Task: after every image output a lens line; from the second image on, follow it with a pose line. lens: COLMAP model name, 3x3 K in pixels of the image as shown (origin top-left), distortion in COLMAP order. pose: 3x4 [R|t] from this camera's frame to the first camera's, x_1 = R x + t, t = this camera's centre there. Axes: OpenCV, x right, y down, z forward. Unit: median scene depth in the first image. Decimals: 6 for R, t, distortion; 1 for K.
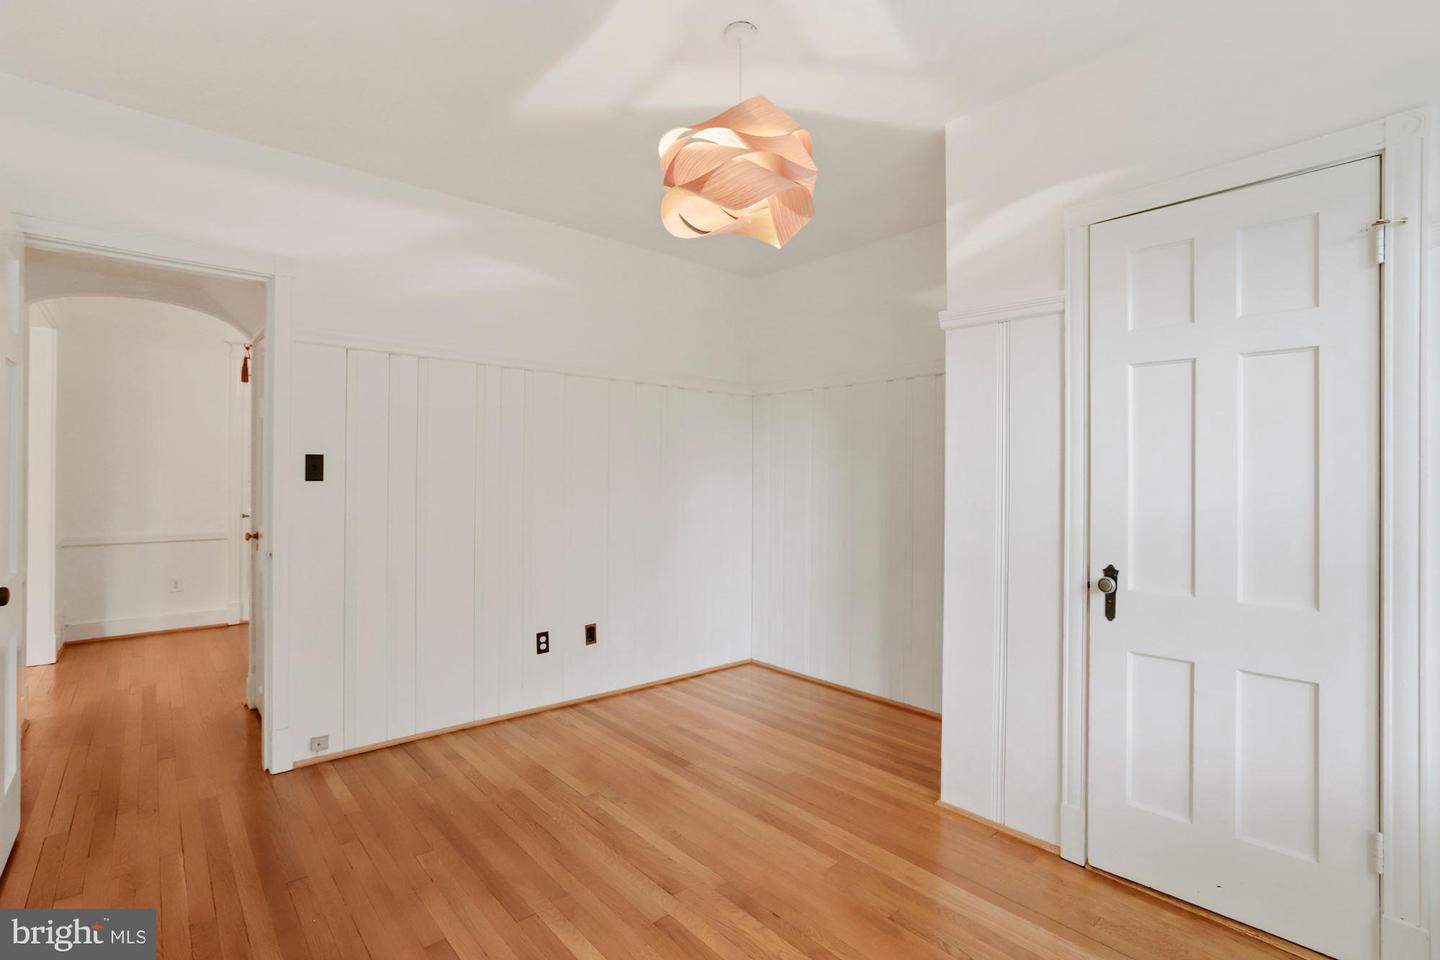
lens RADIAL K [[659.1, 0, 724.6], [0, 659.1, 487.3], [0, 0, 1]] dist [-0.058616, 0.023550]
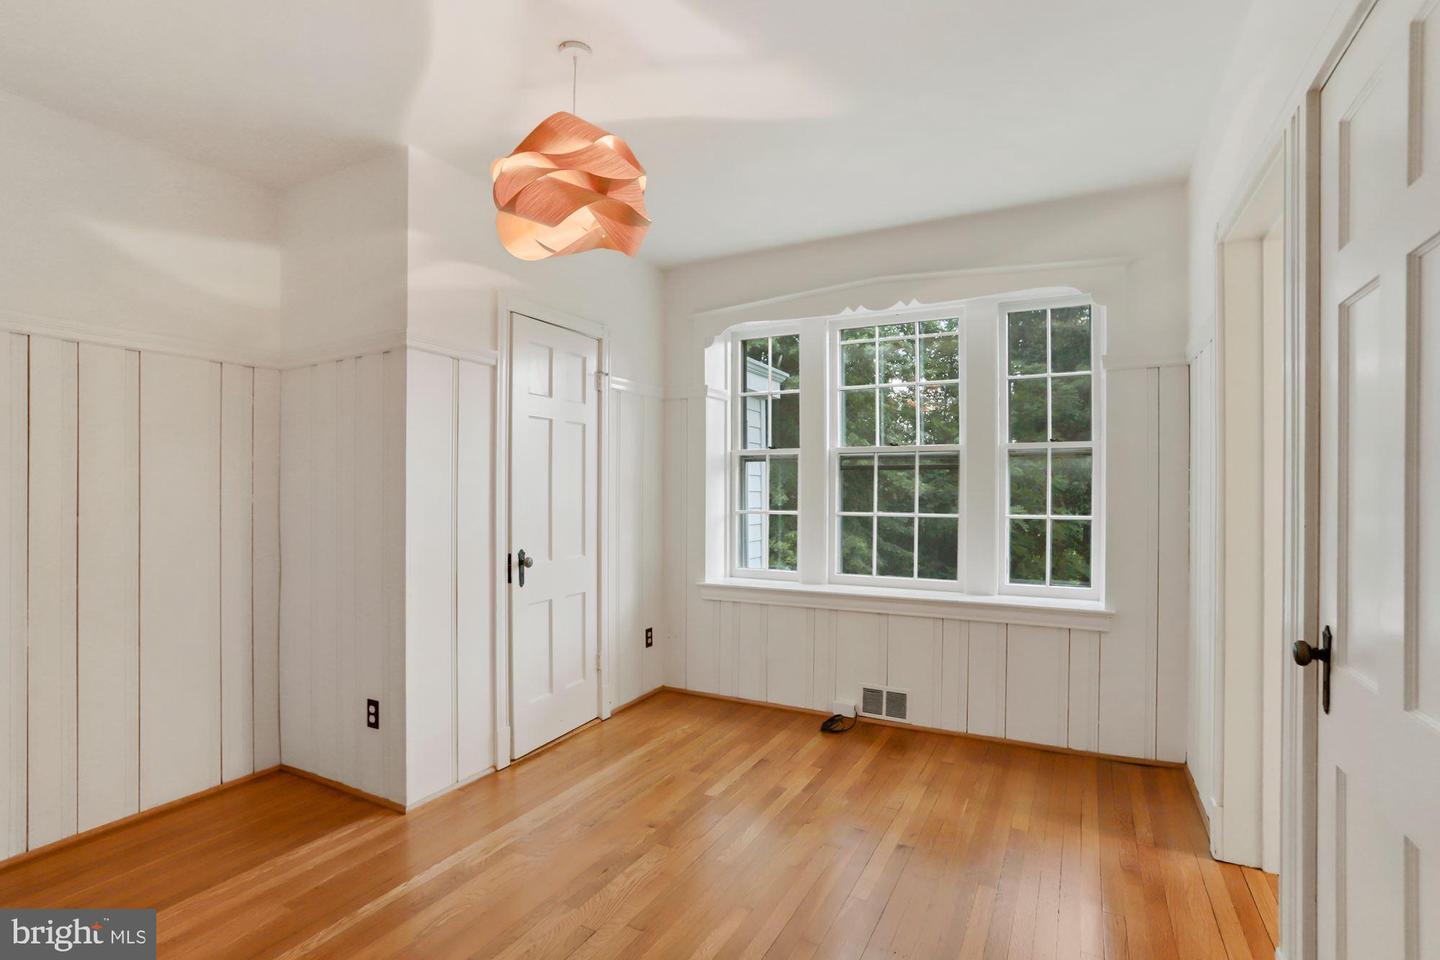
lens RADIAL K [[659.1, 0, 724.6], [0, 659.1, 487.3], [0, 0, 1]] dist [-0.058616, 0.023550]
pose [[-0.328982, -0.021145, 0.944099, -1.002839], [-0.012407, 0.999760, 0.018068, -0.057419], [-0.944255, -0.005769, -0.329165, 1.093783]]
